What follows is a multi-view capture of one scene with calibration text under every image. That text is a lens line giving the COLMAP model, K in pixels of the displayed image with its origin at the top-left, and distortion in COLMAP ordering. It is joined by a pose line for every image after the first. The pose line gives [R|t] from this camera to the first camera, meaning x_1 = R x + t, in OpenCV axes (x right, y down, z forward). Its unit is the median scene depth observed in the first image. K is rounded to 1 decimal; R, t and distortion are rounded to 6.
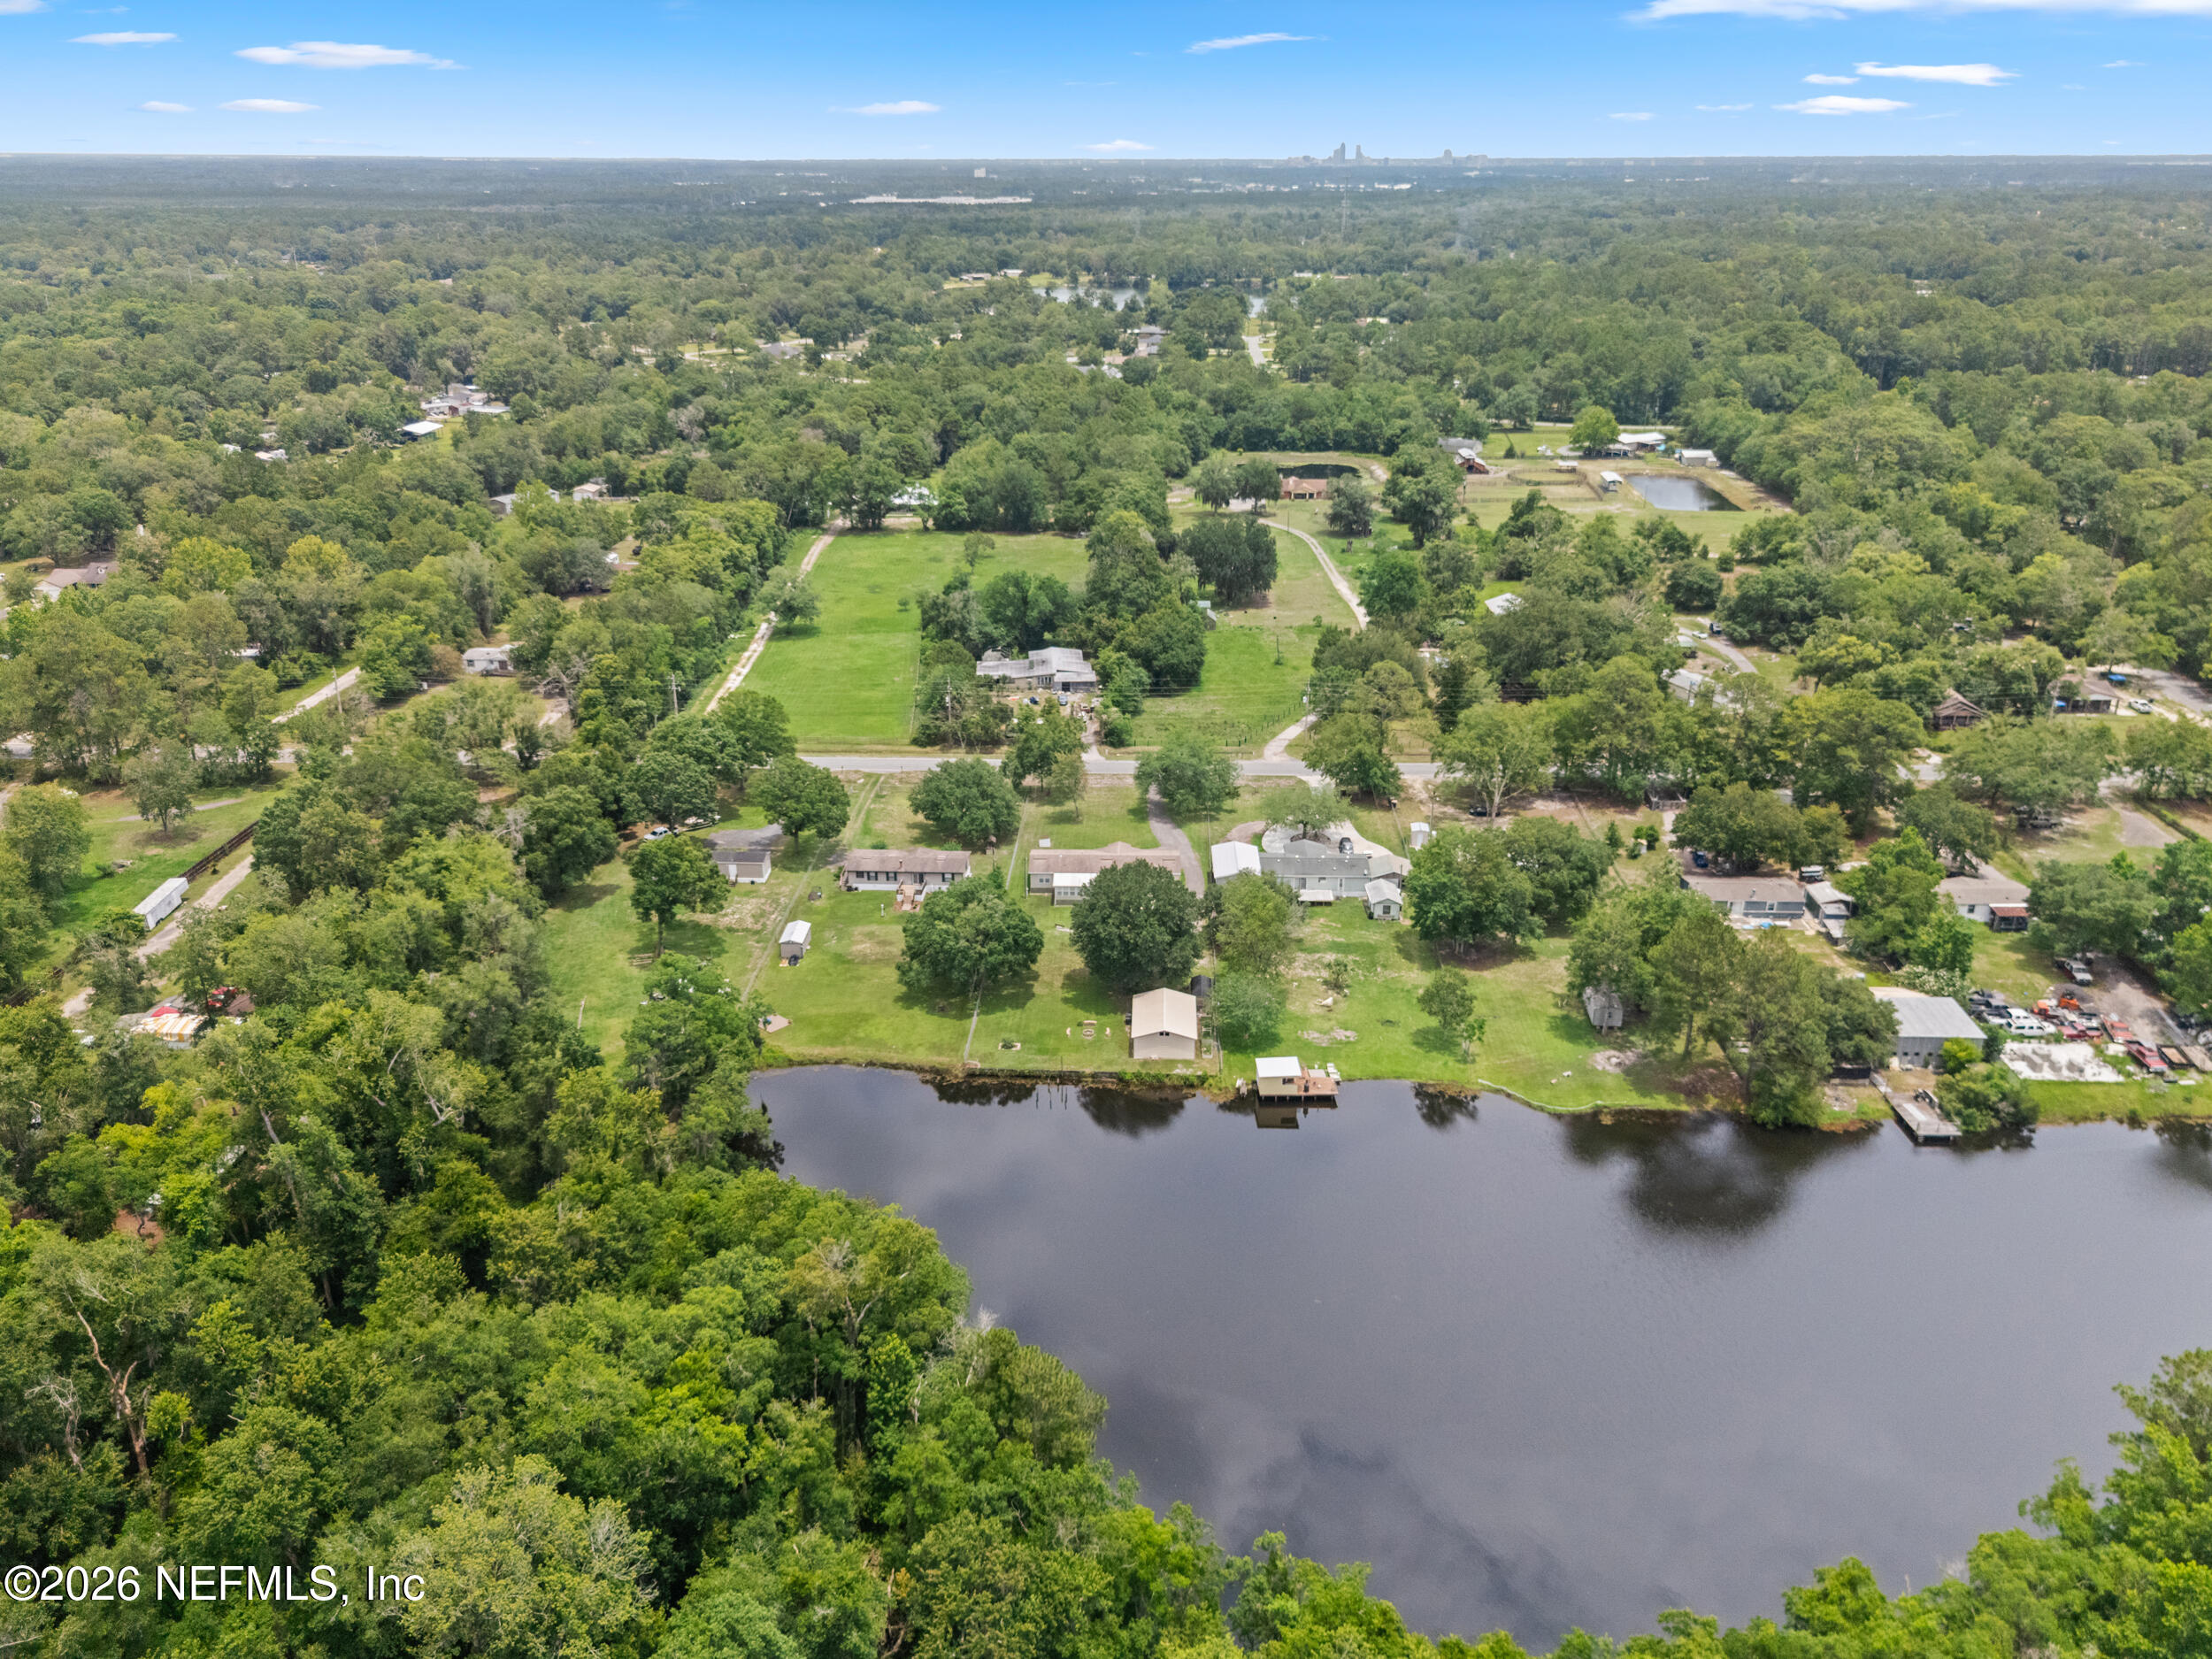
lens RADIAL K [[1678.9, 0, 1106.0], [0, 1678.9, 829.5], [0, 0, 1]] dist [0.058384, -0.059337]
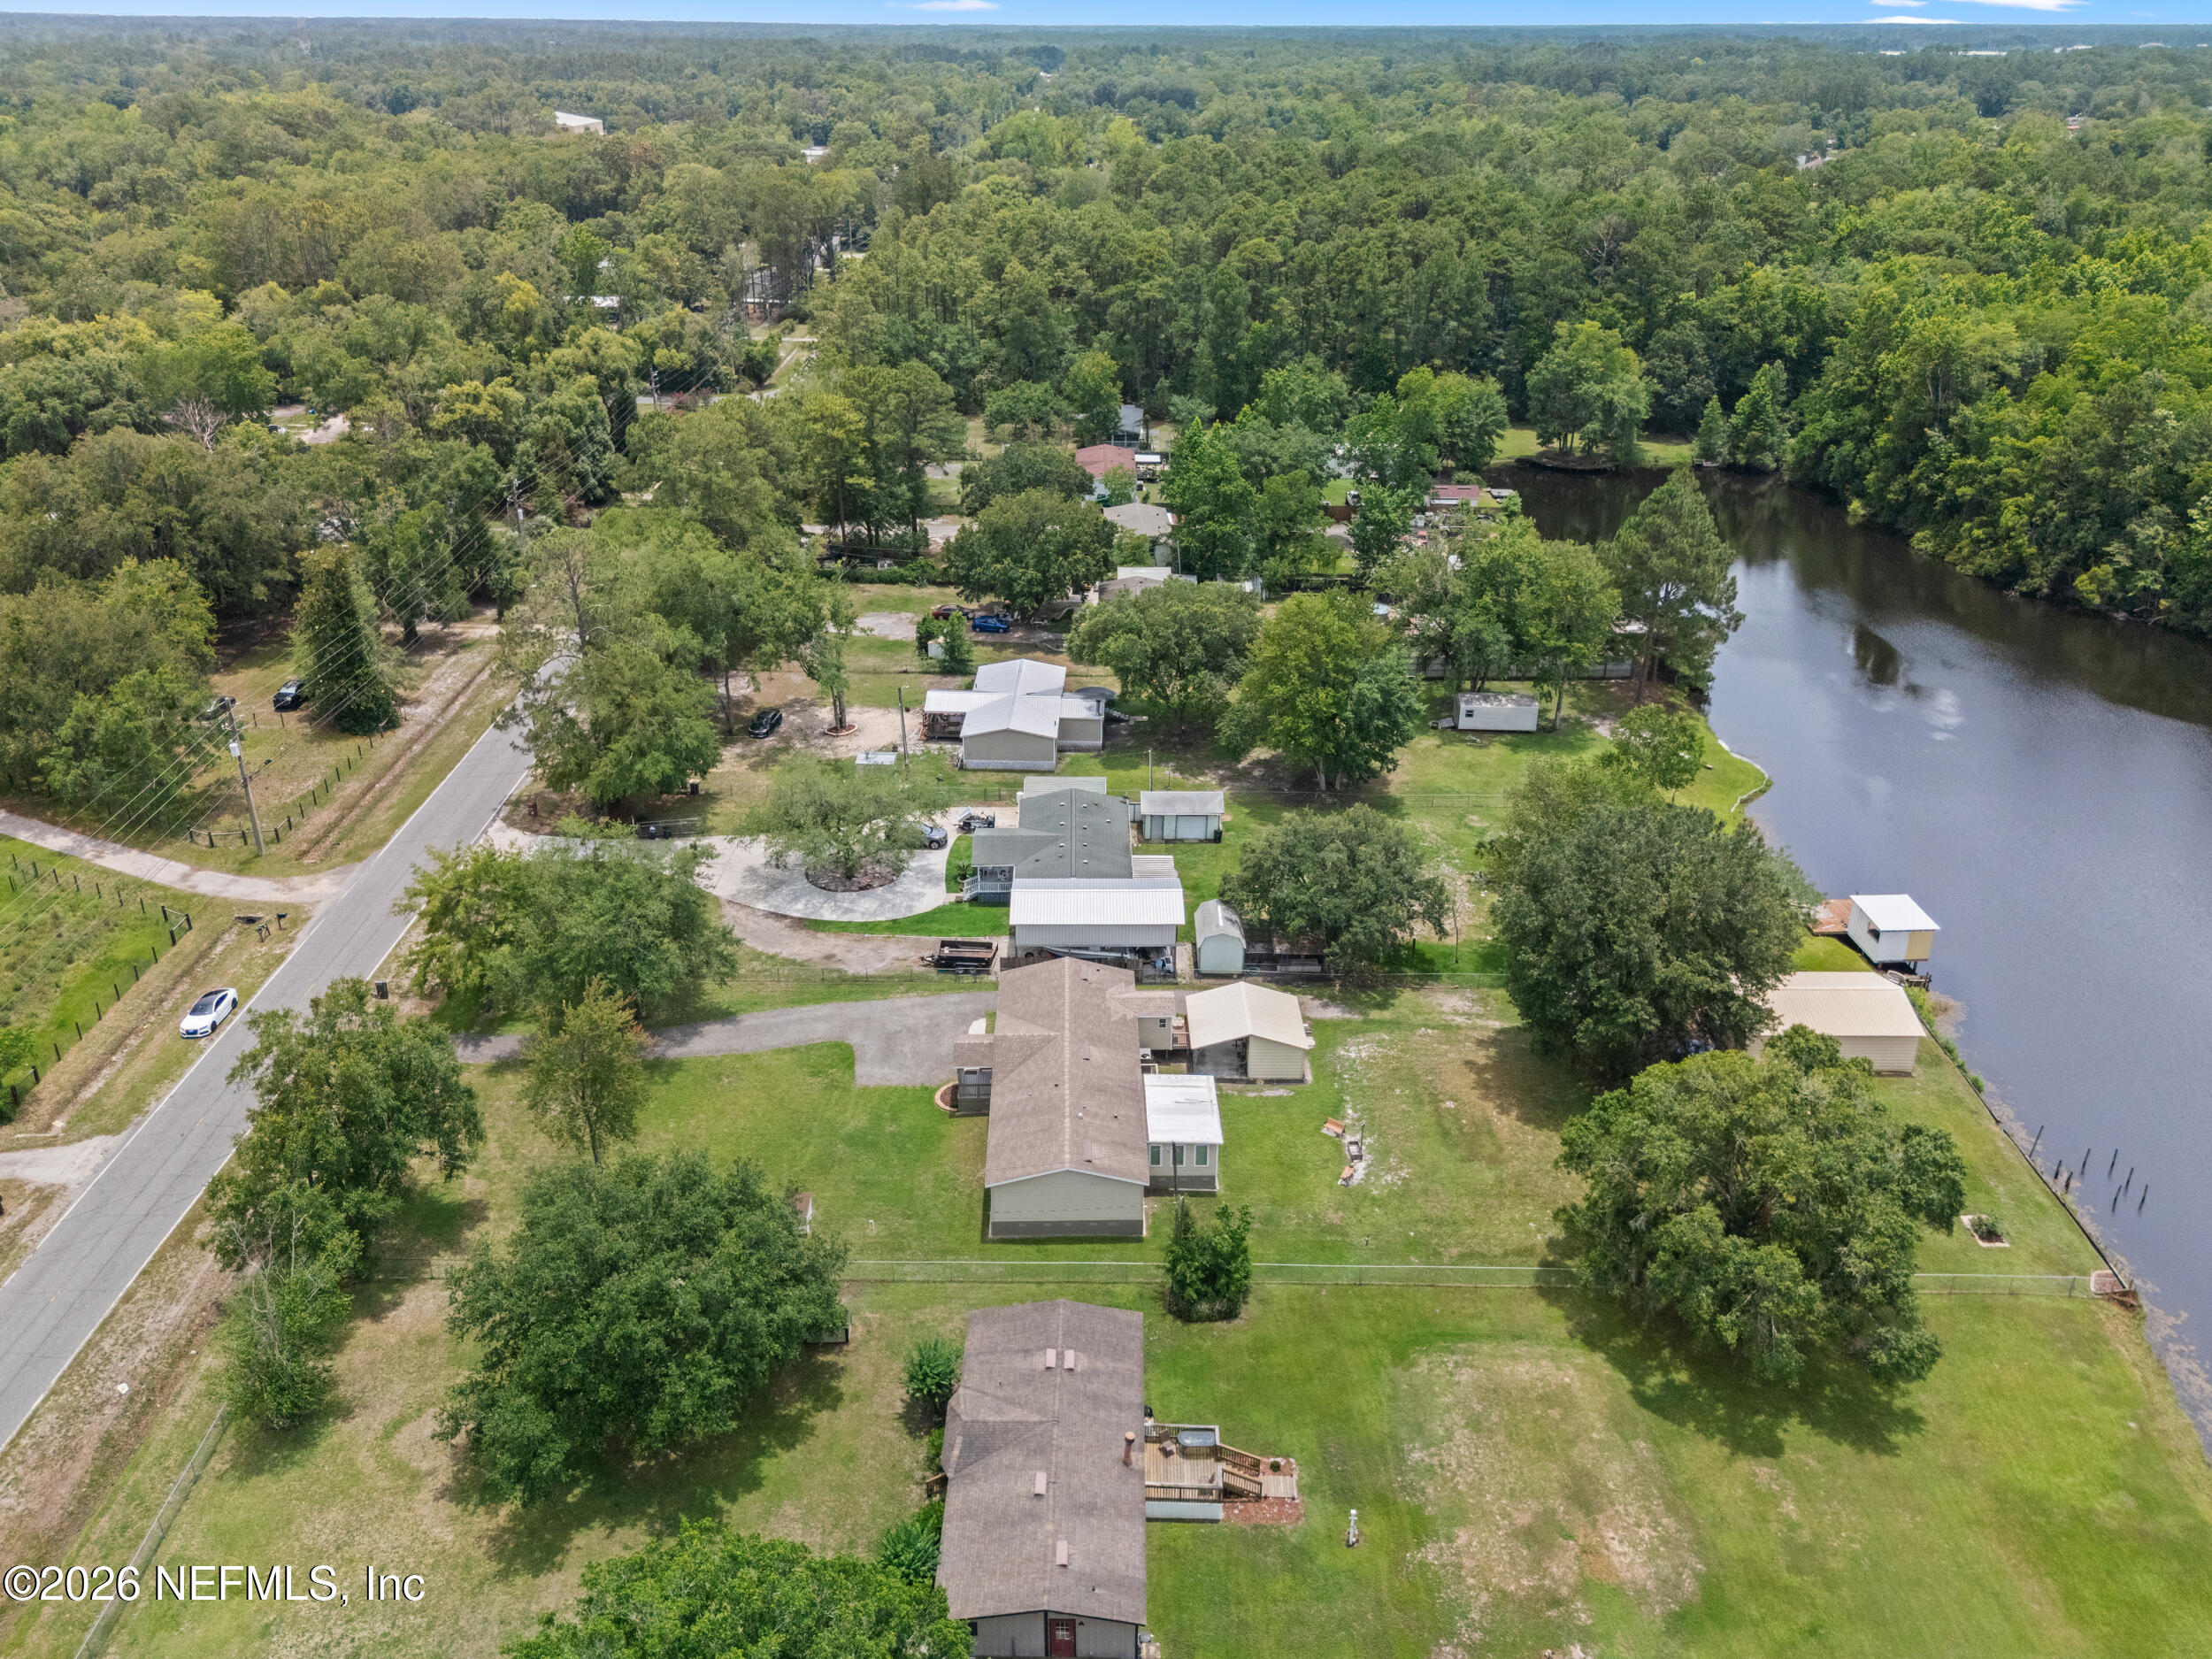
lens RADIAL K [[1717.4, 0, 1098.2], [0, 1717.4, 835.5], [0, 0, 1]] dist [0.072993, -0.075801]
pose [[-0.032806, -0.422388, 0.905821, -0.341017], [0.366323, 0.838157, 0.404103, -0.185587], [-0.929909, 0.345080, 0.127234, 0.909760]]
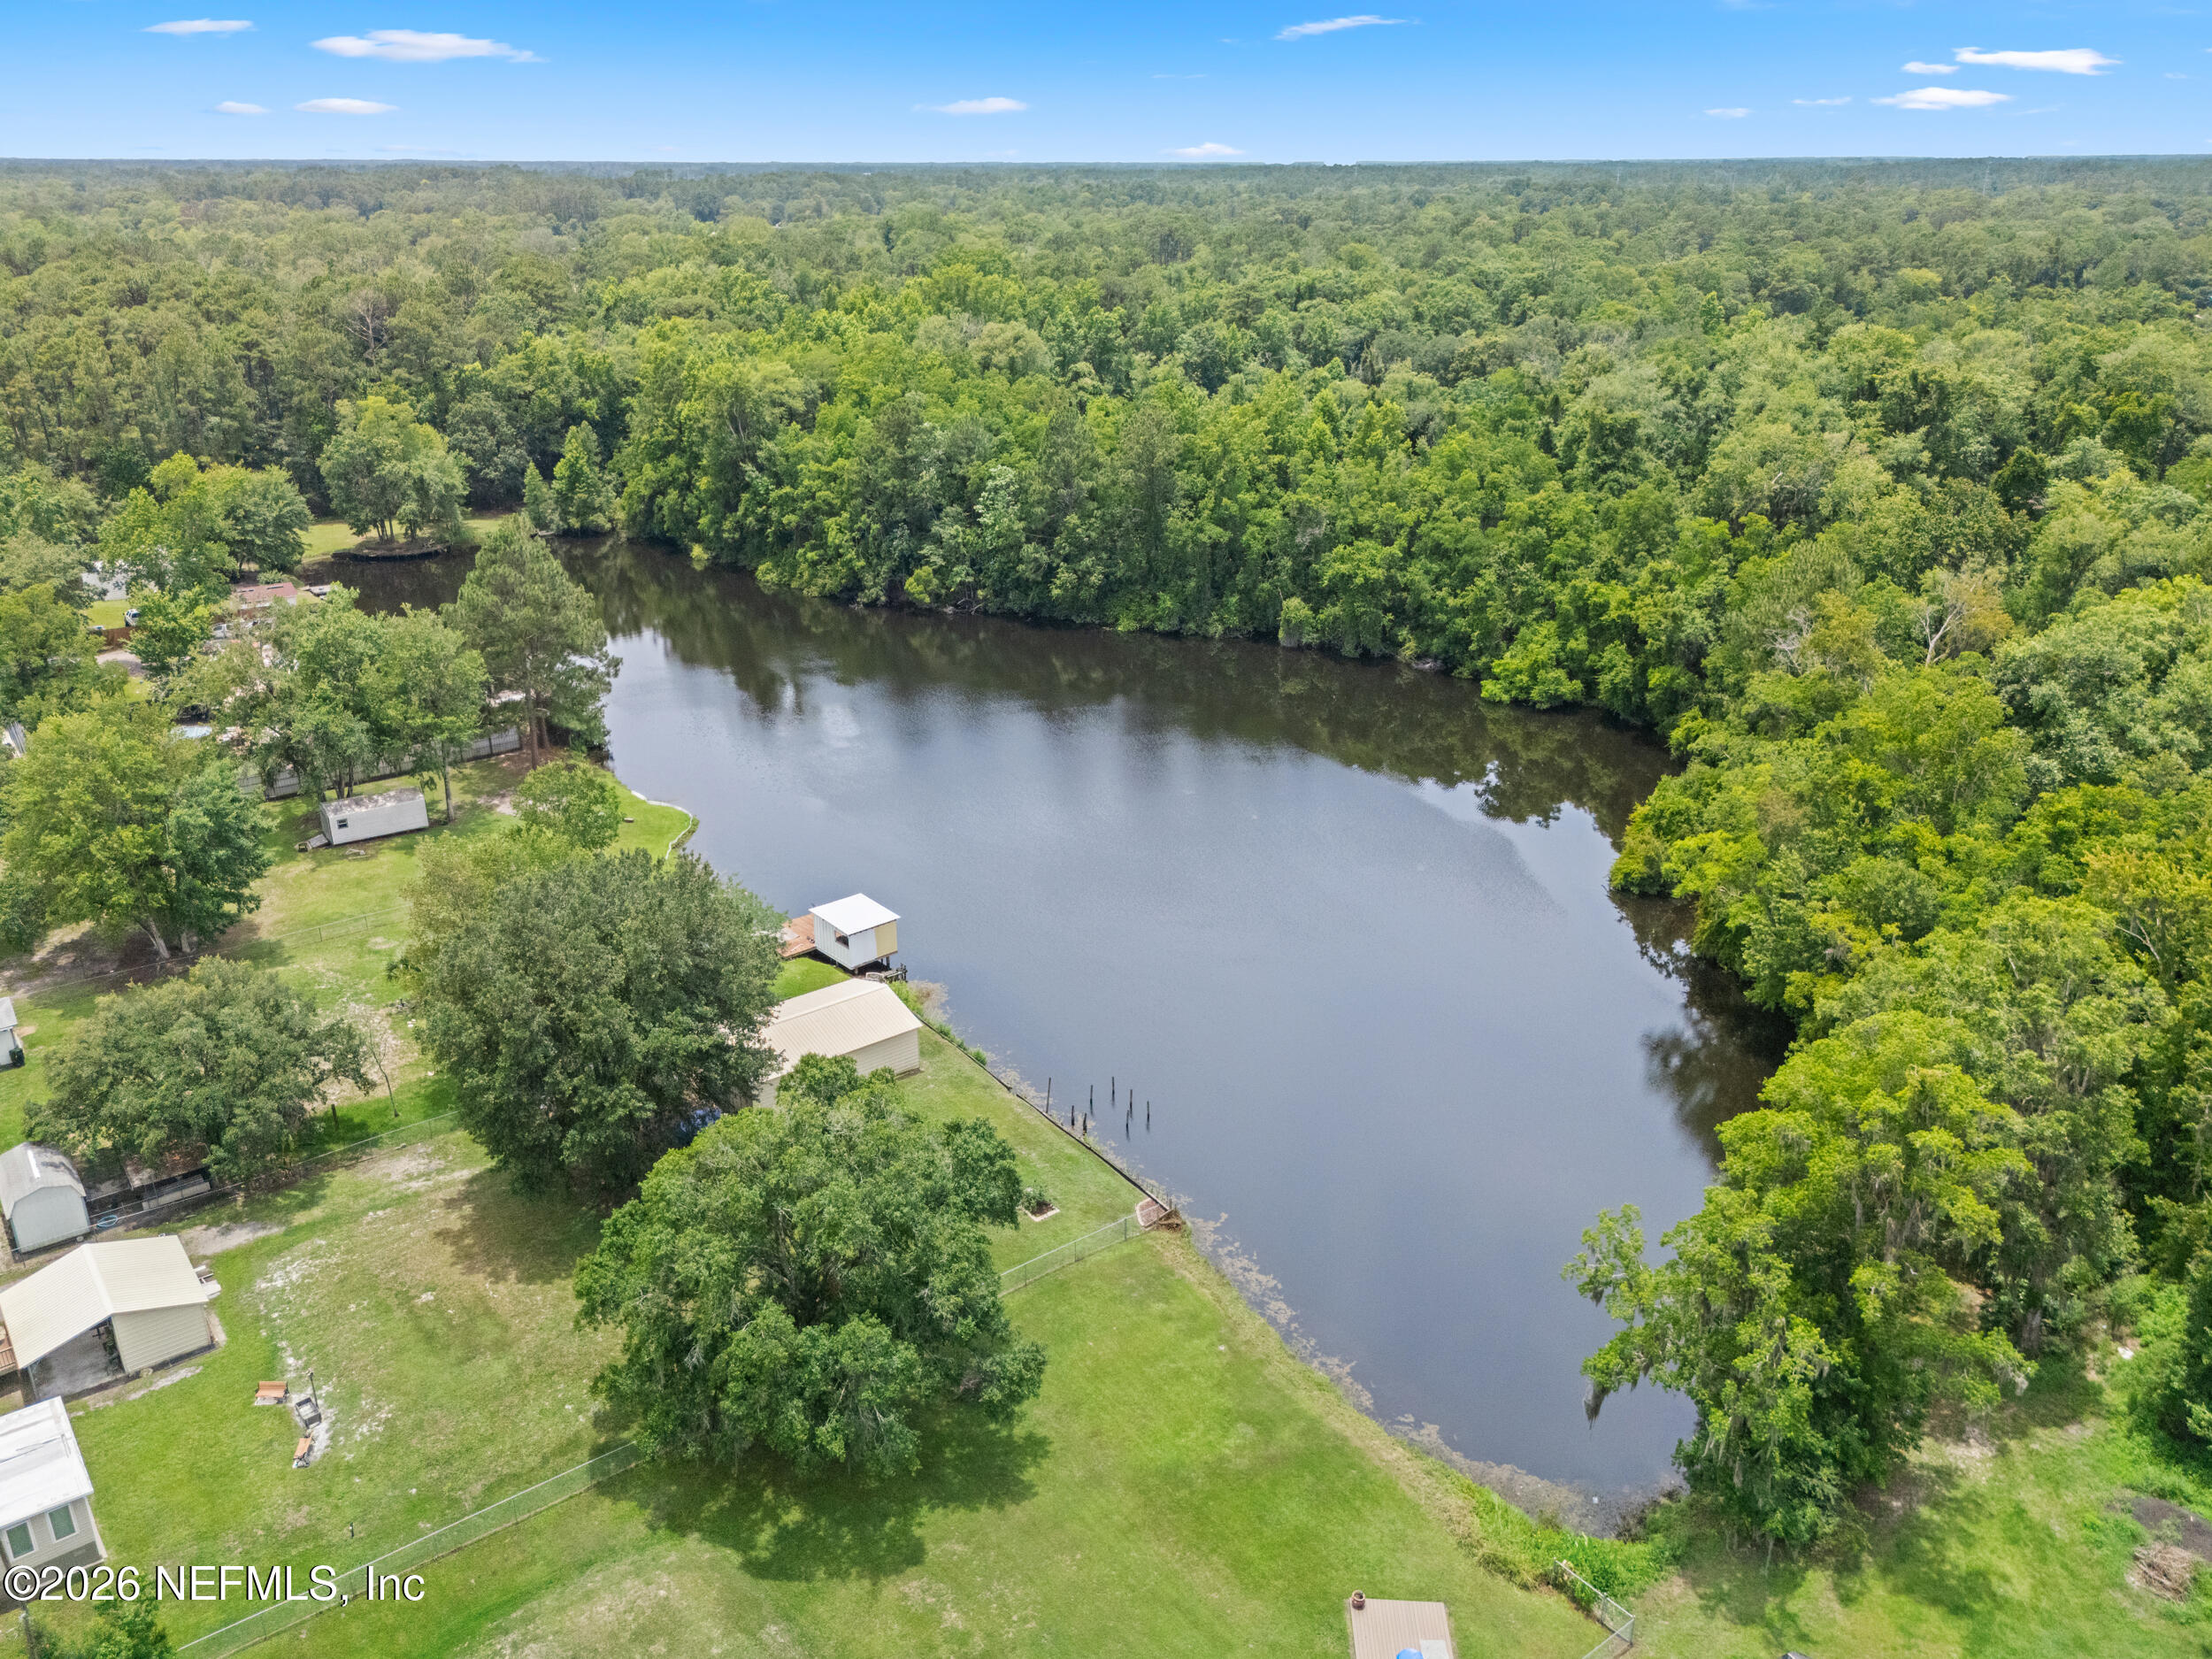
lens RADIAL K [[1678.9, 0, 1106.0], [0, 1678.9, 829.5], [0, 0, 1]] dist [0.058384, -0.059337]
pose [[-0.639510, -0.277180, 0.717076, -0.277743], [0.289769, 0.777042, 0.558784, -0.139695], [-0.712082, 0.565134, -0.416608, 0.898798]]
